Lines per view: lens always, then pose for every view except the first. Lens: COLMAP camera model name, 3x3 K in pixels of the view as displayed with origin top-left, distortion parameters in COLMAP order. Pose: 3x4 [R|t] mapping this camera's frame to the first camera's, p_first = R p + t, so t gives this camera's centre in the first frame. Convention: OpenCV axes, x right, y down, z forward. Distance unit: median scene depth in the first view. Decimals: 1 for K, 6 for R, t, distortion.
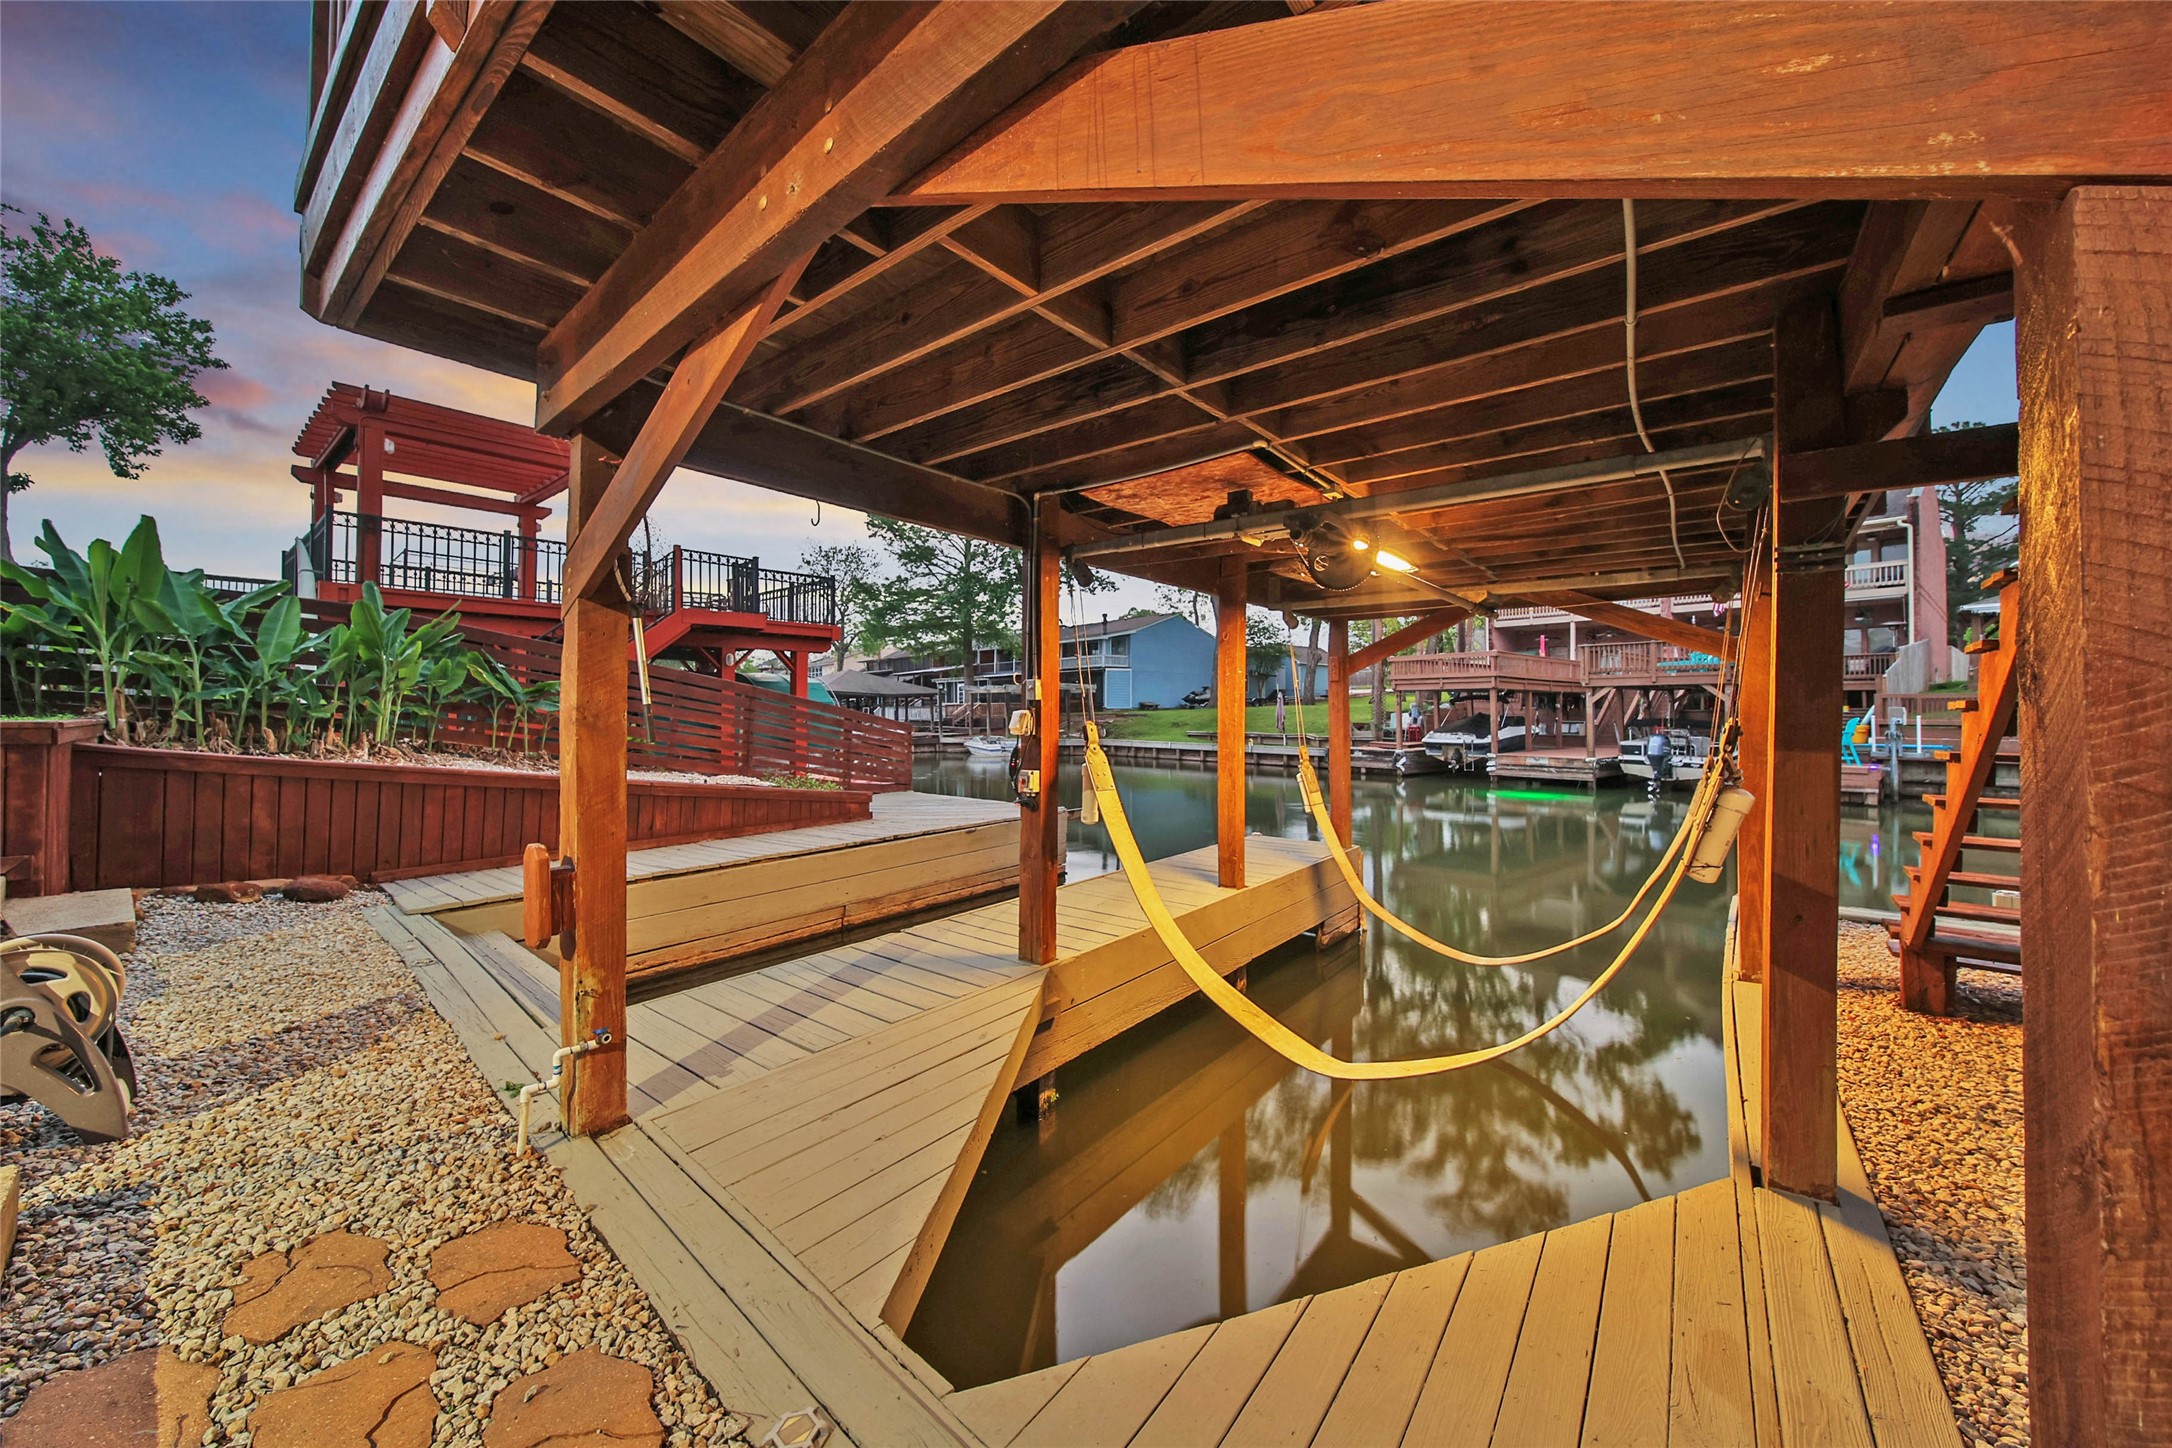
lens RADIAL K [[798.1, 0, 1084.1], [0, 798.1, 710.3], [0, 0, 1]] dist [0.000242, -0.000126]
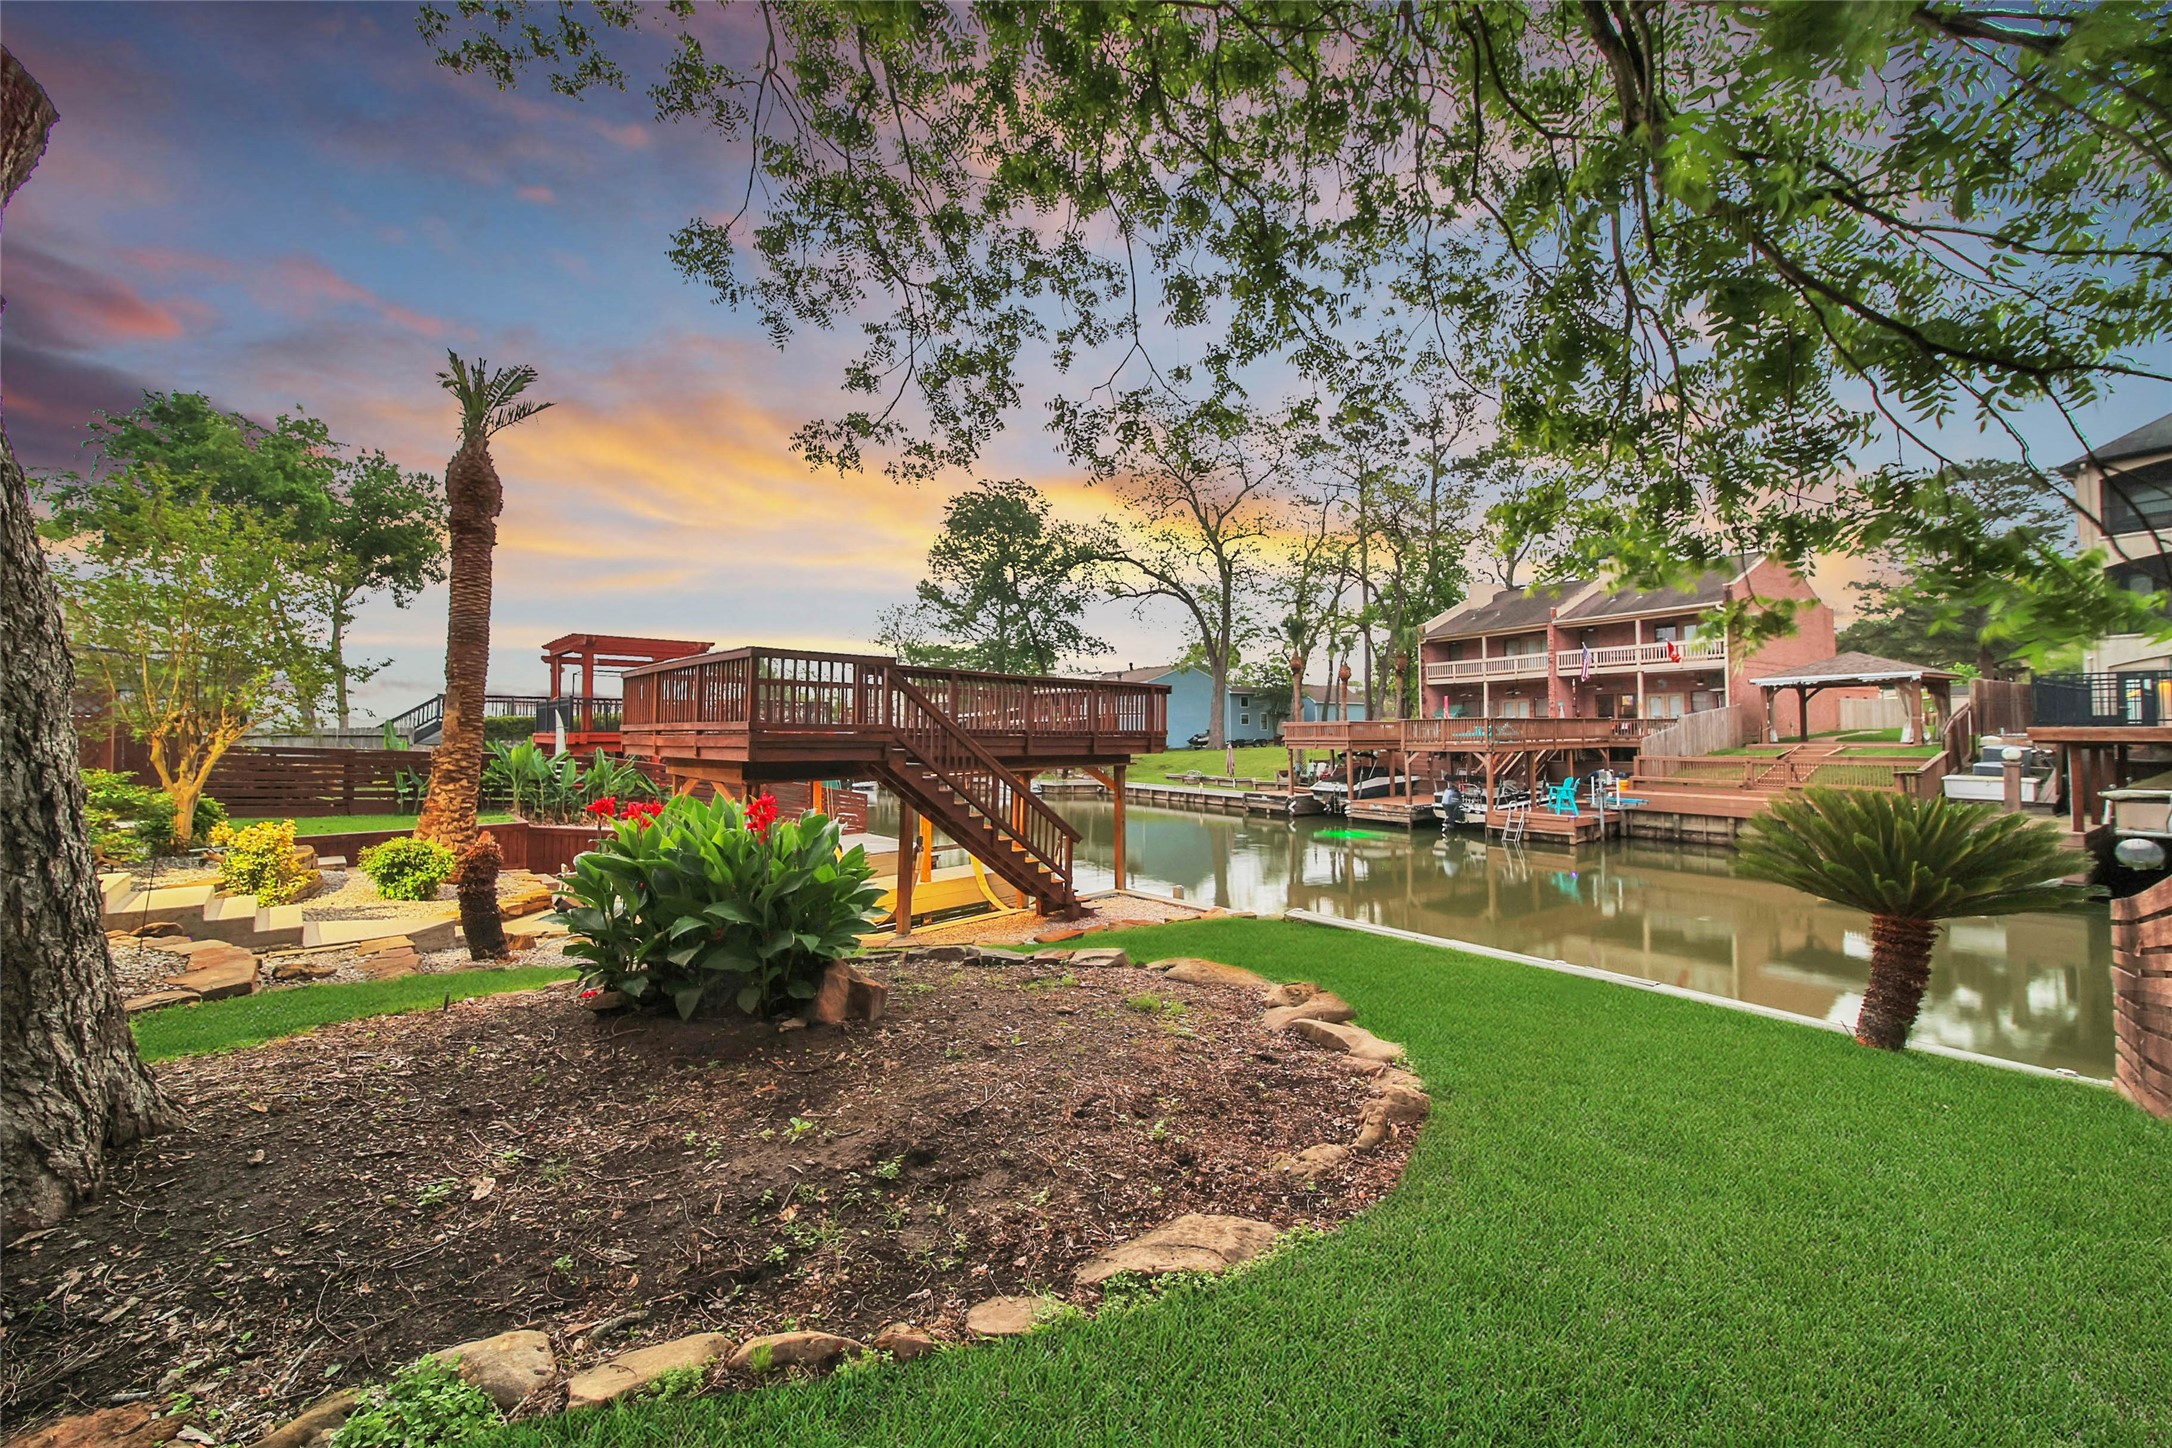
lens RADIAL K [[814.2, 0, 1086.0], [0, 814.2, 724.0], [0, 0, 1]] dist [0.001024, 0.000047]
pose [[0.992720, -0.008684, -0.120130, 0.238300], [0.007637, 0.999929, -0.009173, -0.058247], [0.120201, 0.008189, 0.992716, -0.352057]]
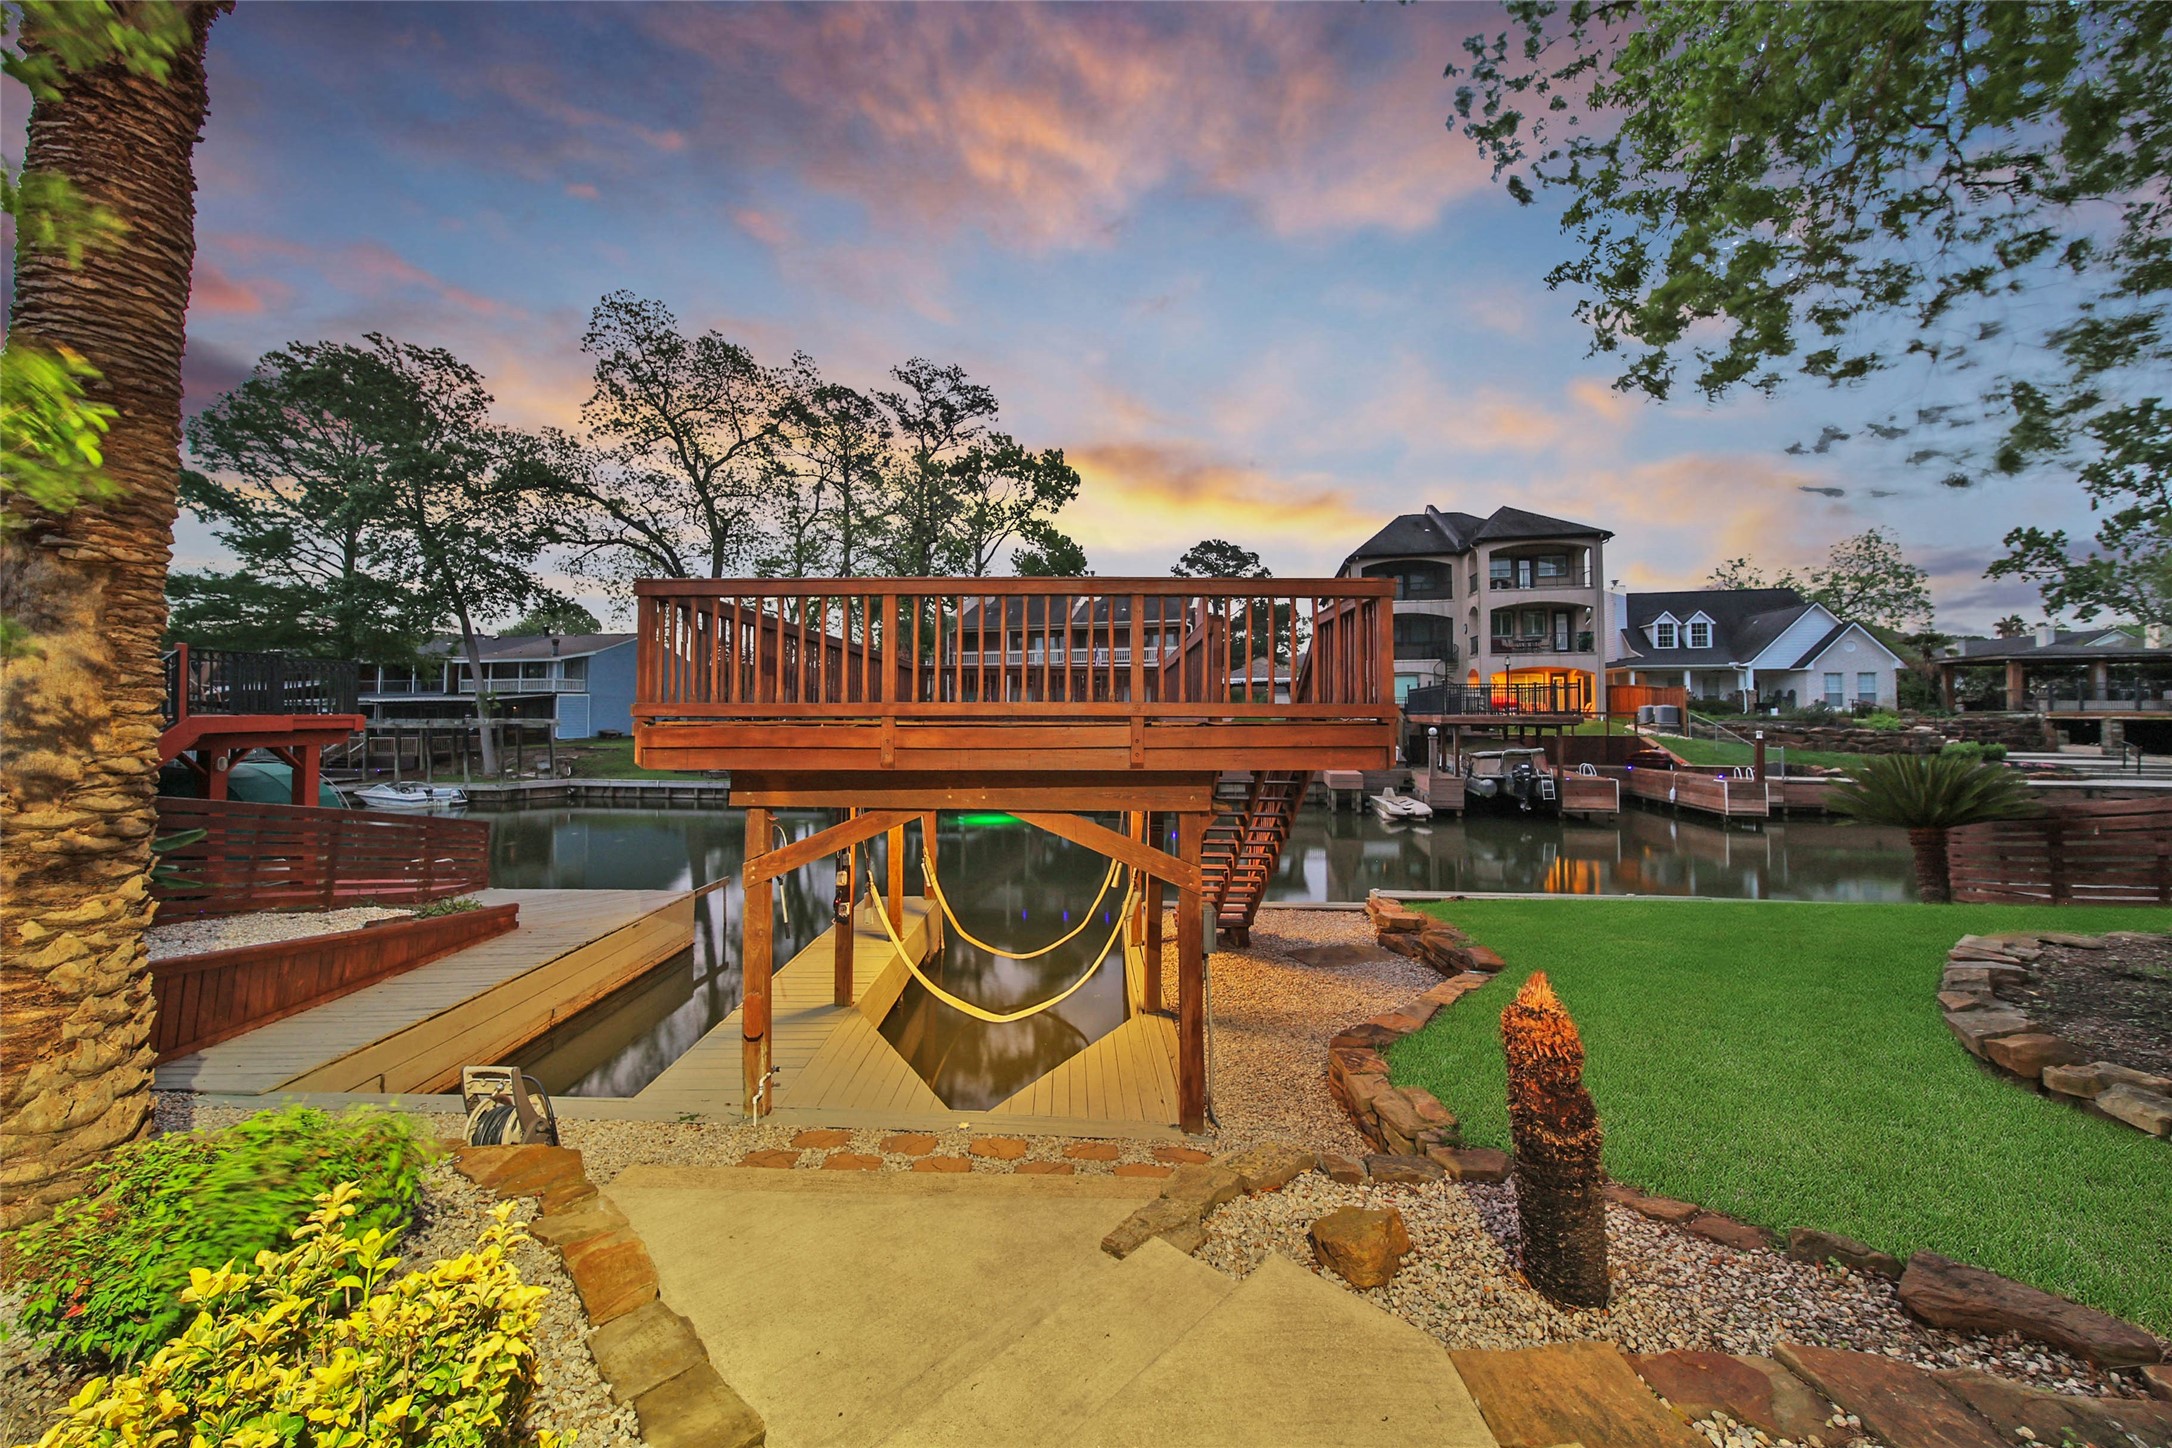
lens RADIAL K [[798.1, 0, 1084.1], [0, 798.1, 710.3], [0, 0, 1]] dist [0.000242, -0.000126]
pose [[0.783029, -0.001802, 0.621983, -0.130612], [0.003737, 0.999991, -0.001808, -0.061288], [-0.621974, 0.003740, 0.783029, -0.133869]]
